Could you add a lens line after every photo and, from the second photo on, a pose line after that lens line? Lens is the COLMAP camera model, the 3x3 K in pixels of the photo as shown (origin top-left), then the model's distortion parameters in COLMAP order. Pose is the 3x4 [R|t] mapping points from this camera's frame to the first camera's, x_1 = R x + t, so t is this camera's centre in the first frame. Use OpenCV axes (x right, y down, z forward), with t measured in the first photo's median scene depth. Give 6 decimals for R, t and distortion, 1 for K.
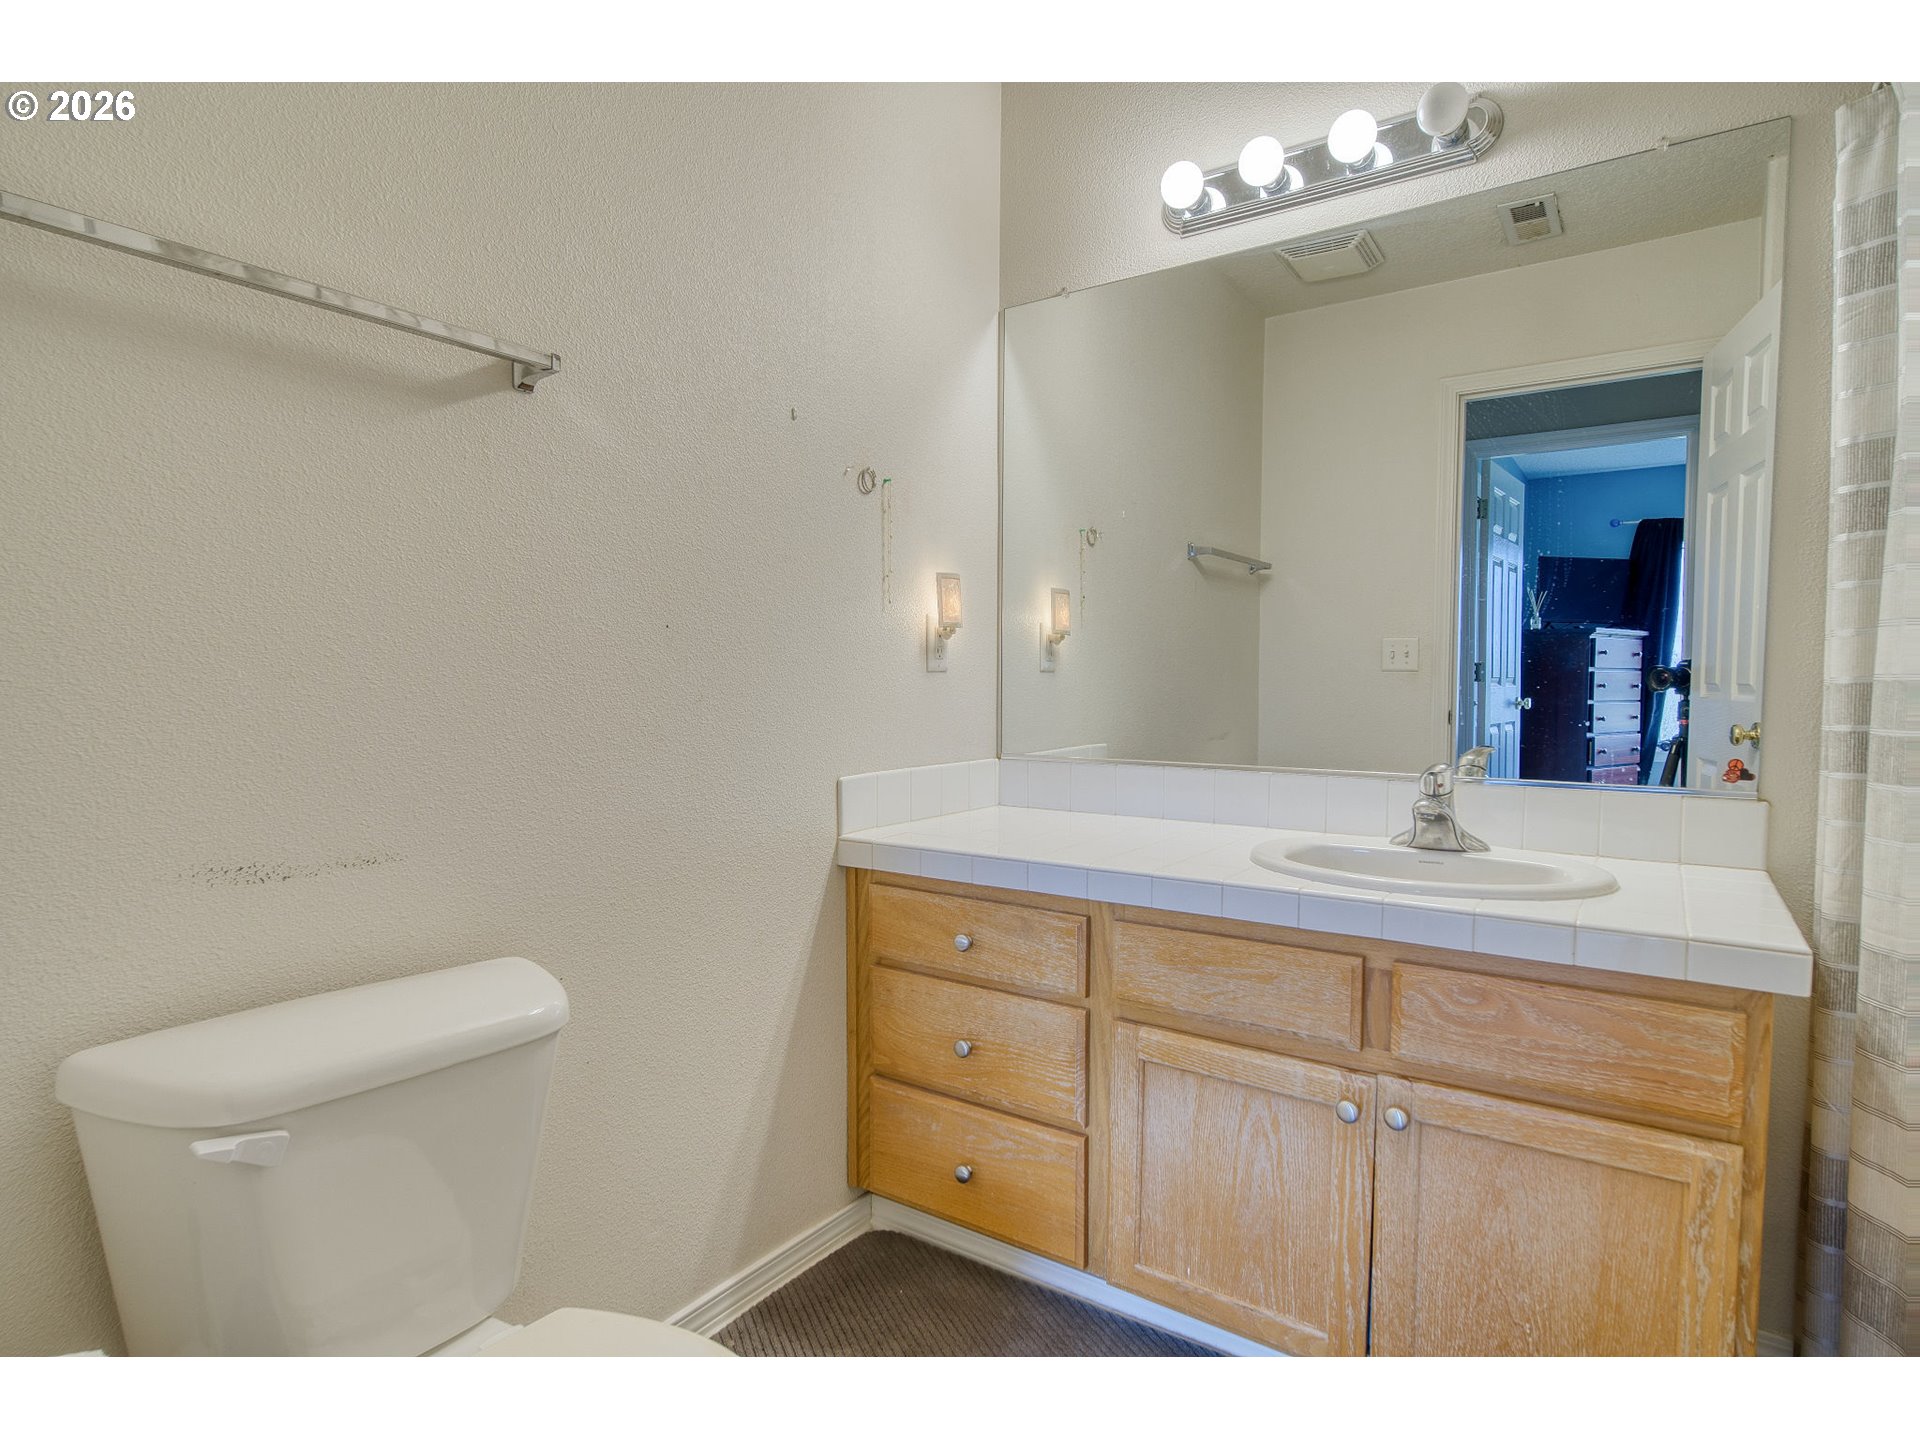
lens RADIAL K [[1025.2, 0, 951.5], [0, 1025.2, 743.6], [0, 0, 1]] dist [-0.001050, 0.000125]
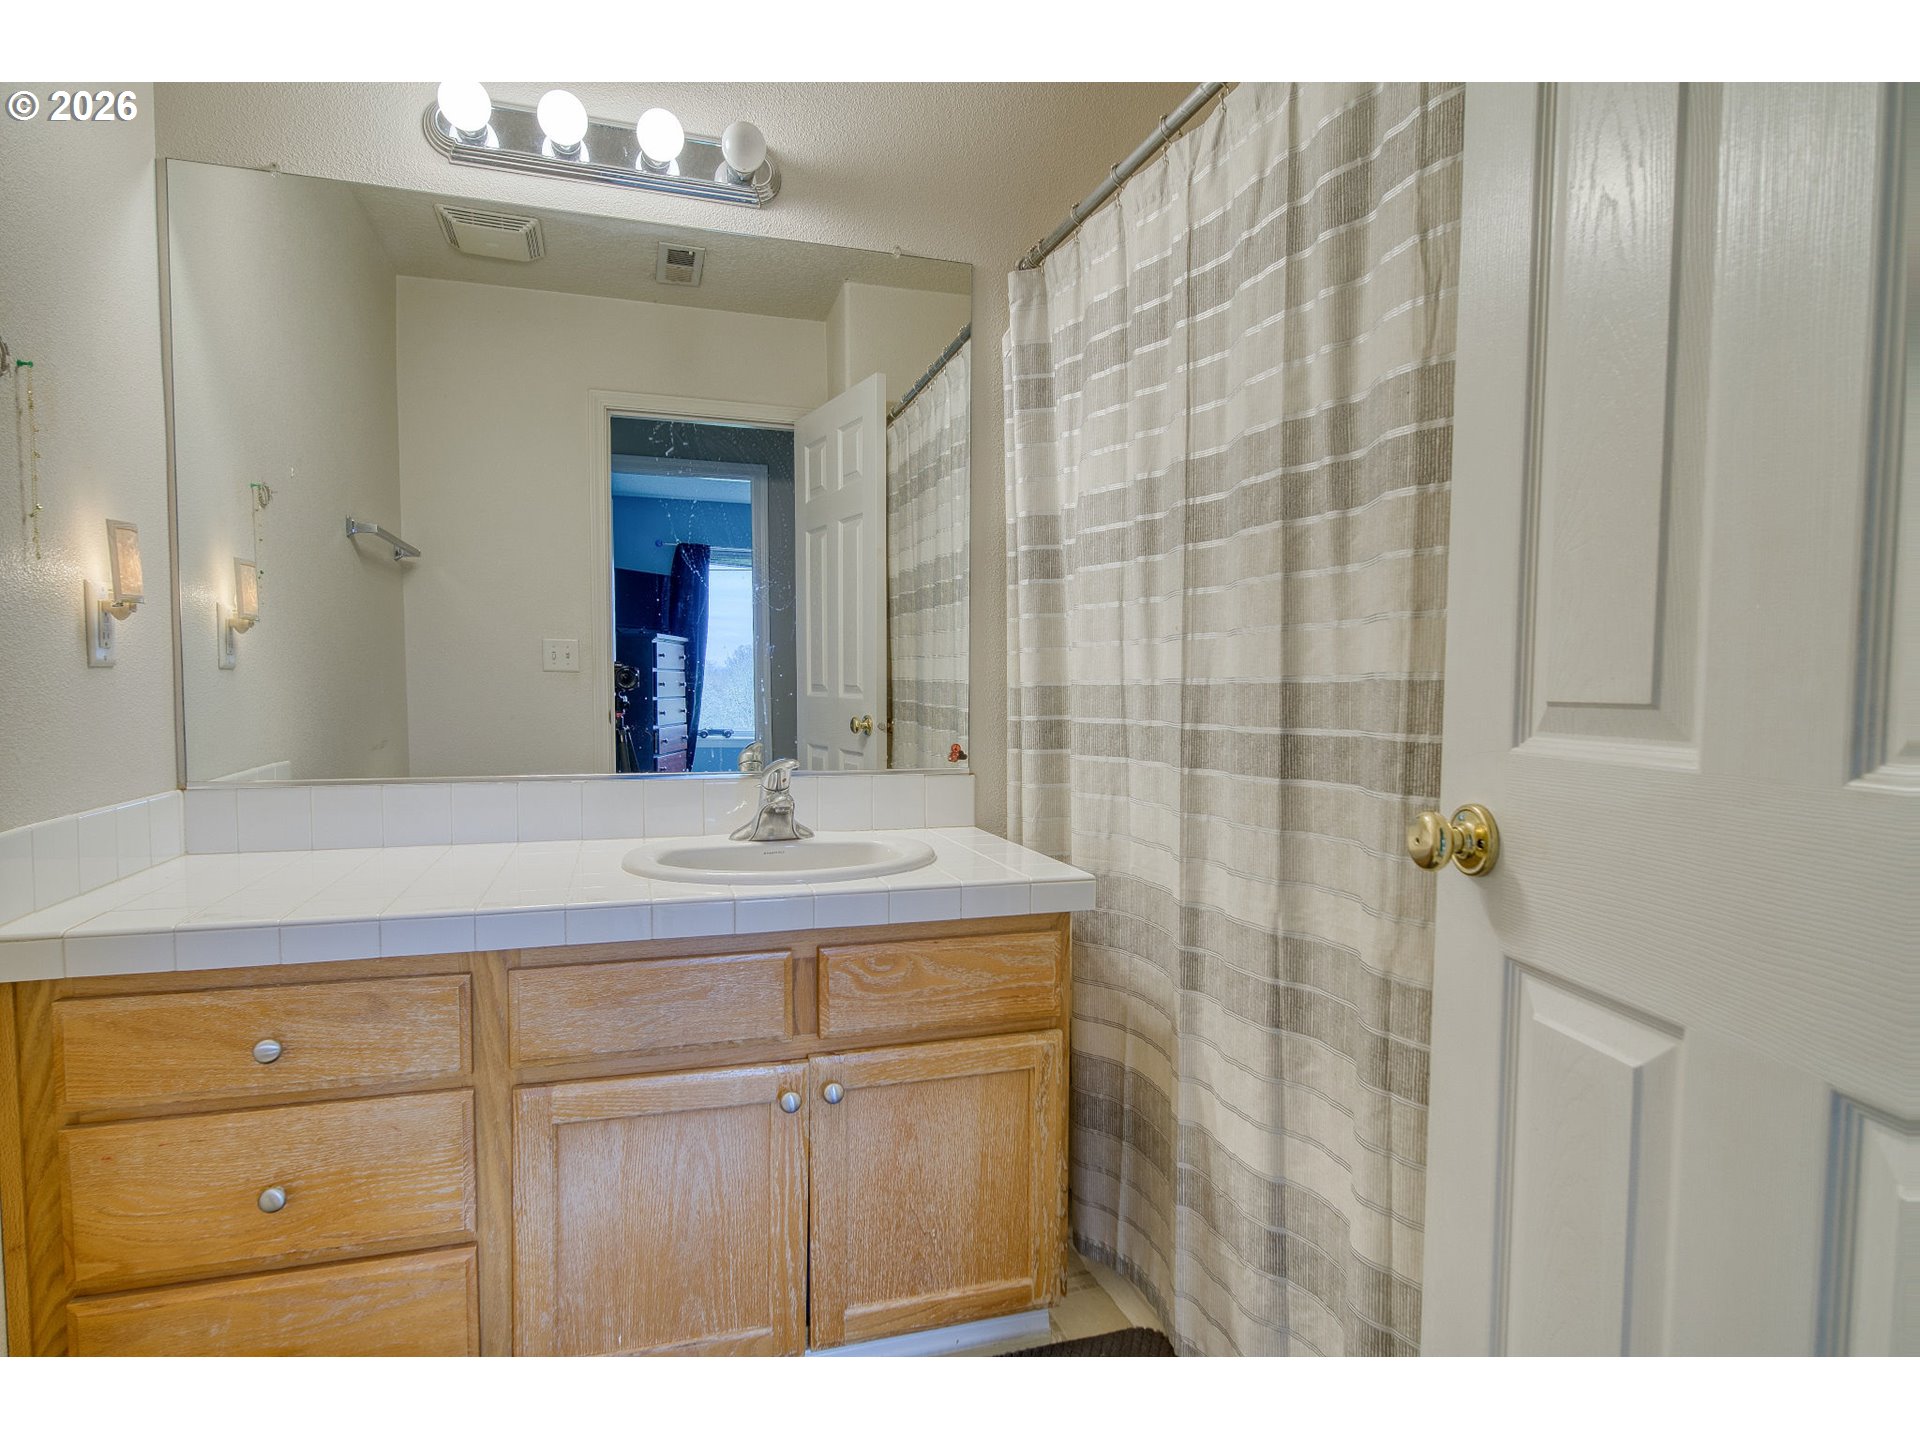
lens RADIAL K [[1004.7, 0, 956.4], [0, 1004.7, 738.6], [0, 0, 1]] dist [0.001294, -0.000217]
pose [[0.616832, -0.042088, 0.785969, -0.257809], [0.043051, 0.998879, 0.019703, -0.016455], [-0.785916, 0.021683, 0.617952, 0.211522]]
